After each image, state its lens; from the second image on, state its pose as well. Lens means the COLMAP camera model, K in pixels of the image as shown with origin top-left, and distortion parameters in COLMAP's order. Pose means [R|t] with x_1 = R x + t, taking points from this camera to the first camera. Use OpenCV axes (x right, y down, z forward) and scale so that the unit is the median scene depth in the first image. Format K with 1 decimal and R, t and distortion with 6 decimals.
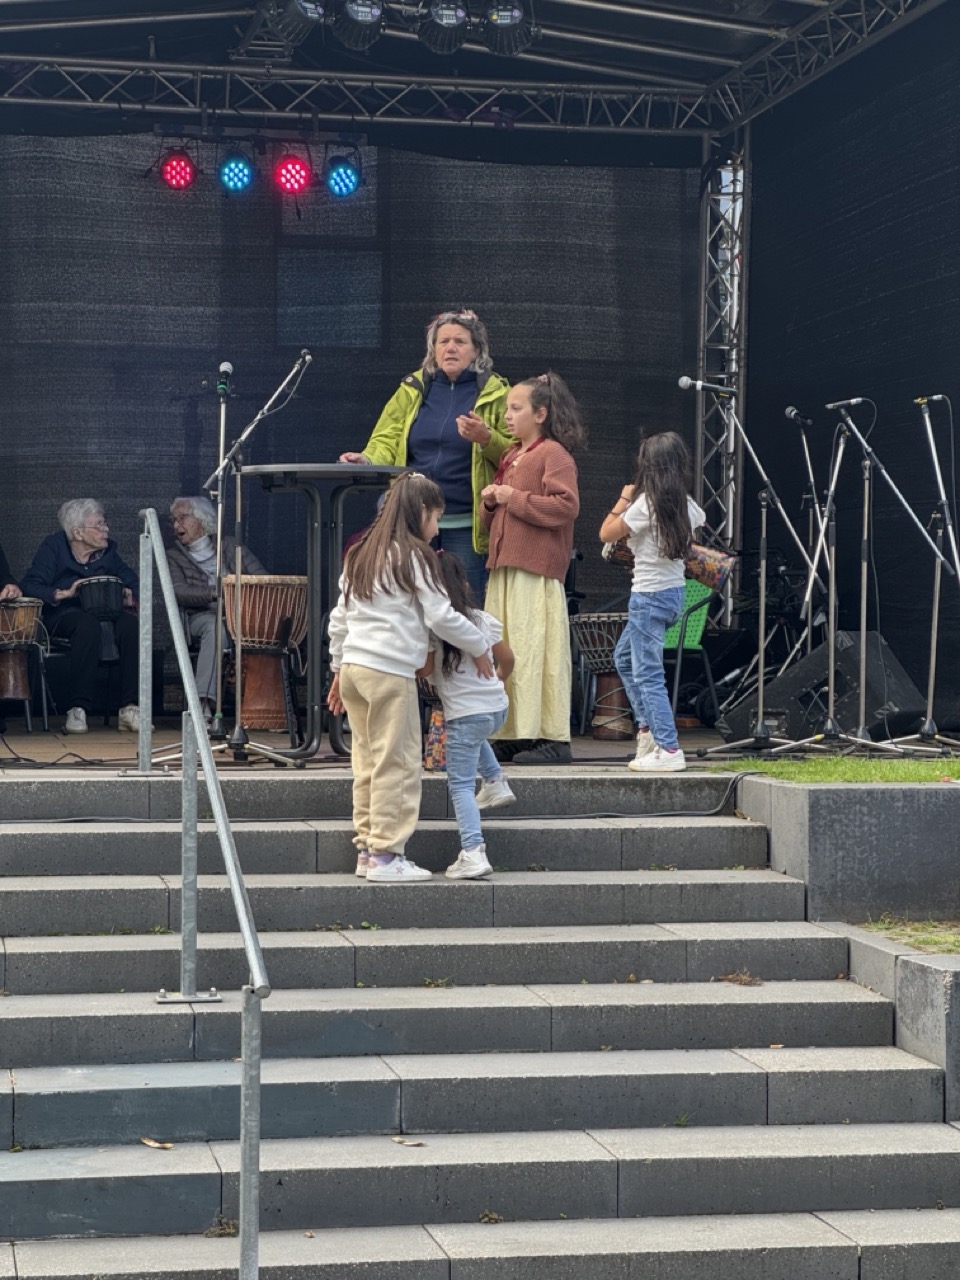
lens RADIAL K [[2858.7, 0, 502.9], [0, 2858.7, 641.8], [0, 0, 1]] dist [0.042536, 2.339230]
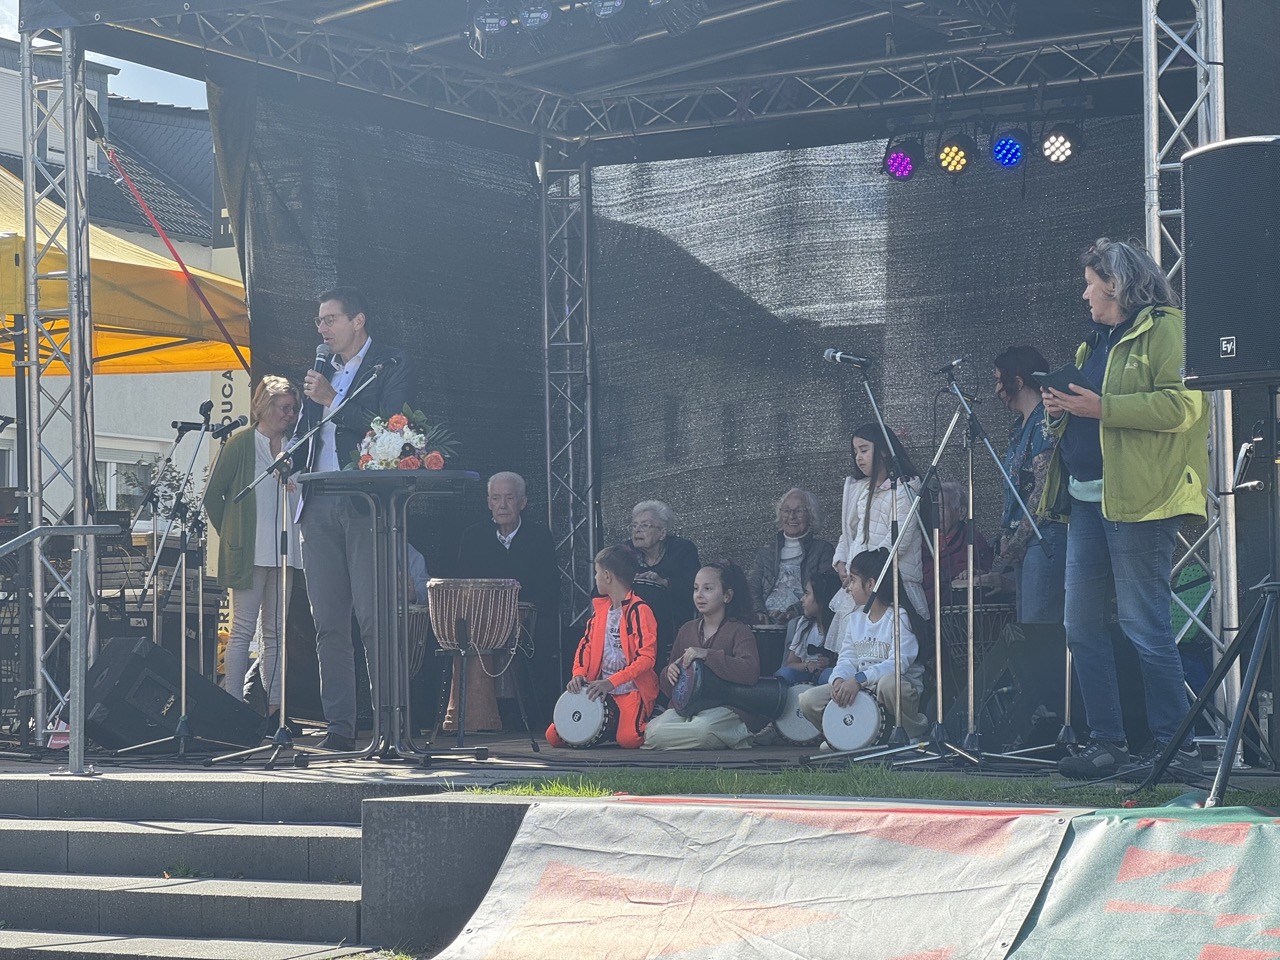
lens RADIAL K [[2863.3, 0, 652.1], [0, 2863.3, 471.6], [0, 0, 1]] dist [0.006160, 2.915306]
pose [[0.744402, -0.050207, -0.665841, 0.477277], [0.013834, 0.998115, -0.059795, 0.000696], [0.667588, 0.035300, 0.743694, 0.211149]]
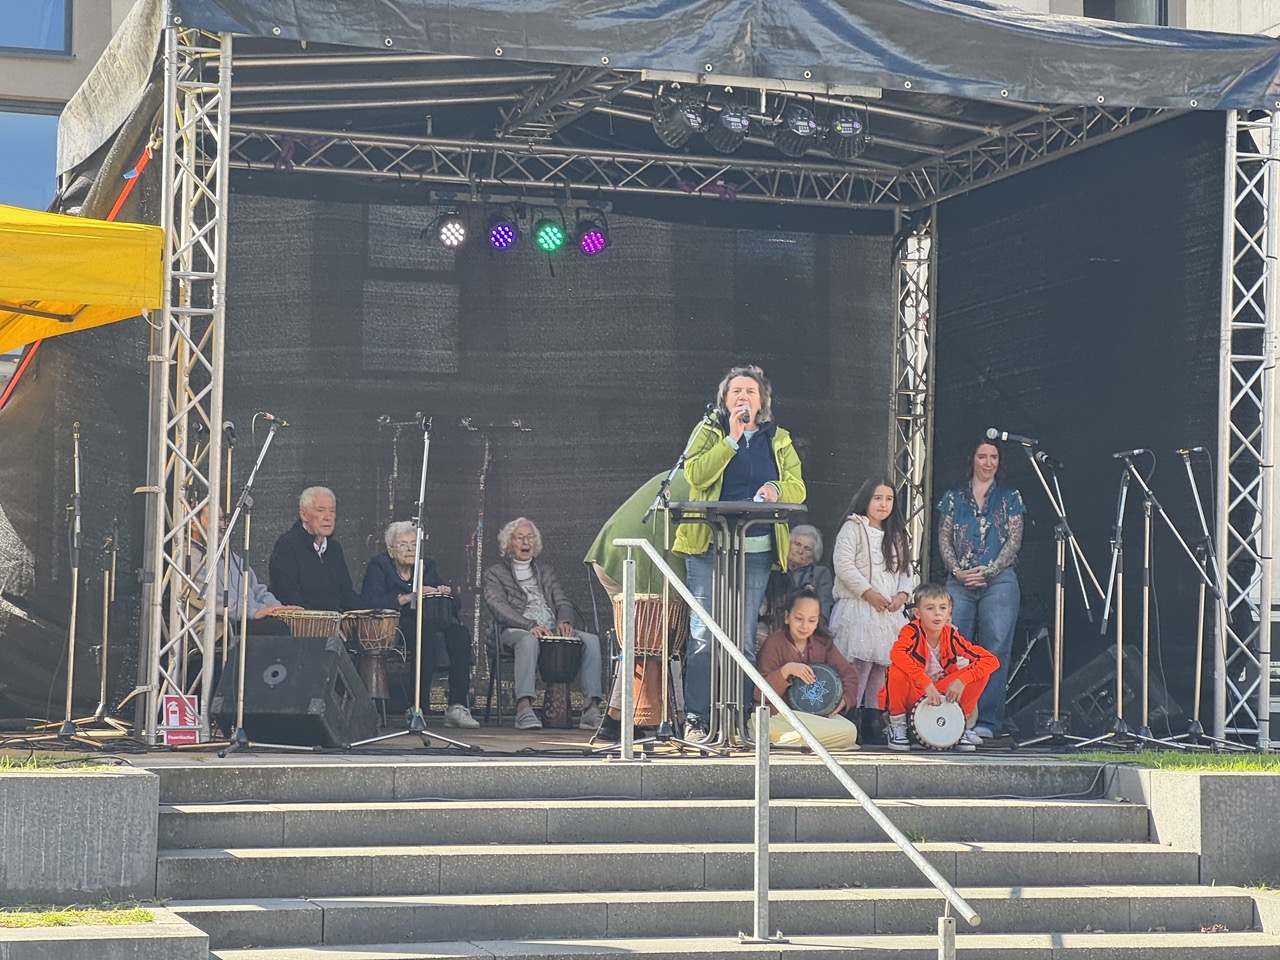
lens RADIAL K [[2863.3, 0, 652.1], [0, 2863.3, 471.6], [0, 0, 1]] dist [0.006160, 2.915306]
pose [[0.994443, 0.013958, 0.104344, -0.151427], [-0.007437, 0.998010, -0.062622, 0.000468], [-0.105010, 0.061498, 0.992568, -0.123309]]
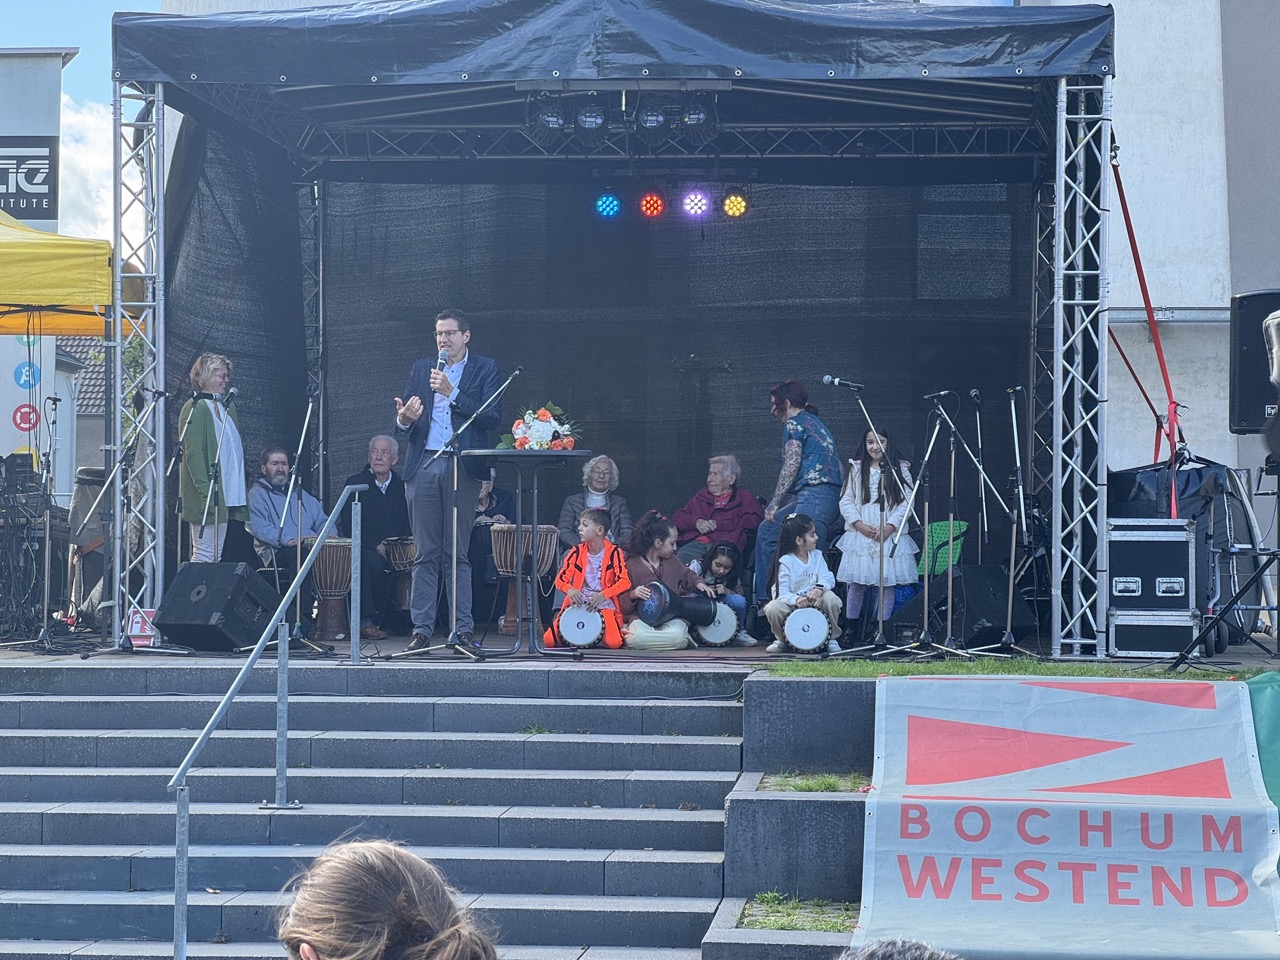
lens RADIAL K [[2863.3, 0, 652.1], [0, 2863.3, 471.6], [0, 0, 1]] dist [0.006160, 2.915306]
pose [[0.956337, -0.005541, -0.292214, 0.285906], [-0.001693, 0.999698, -0.024498, -0.010814], [0.292261, 0.023923, 0.956039, -0.234933]]
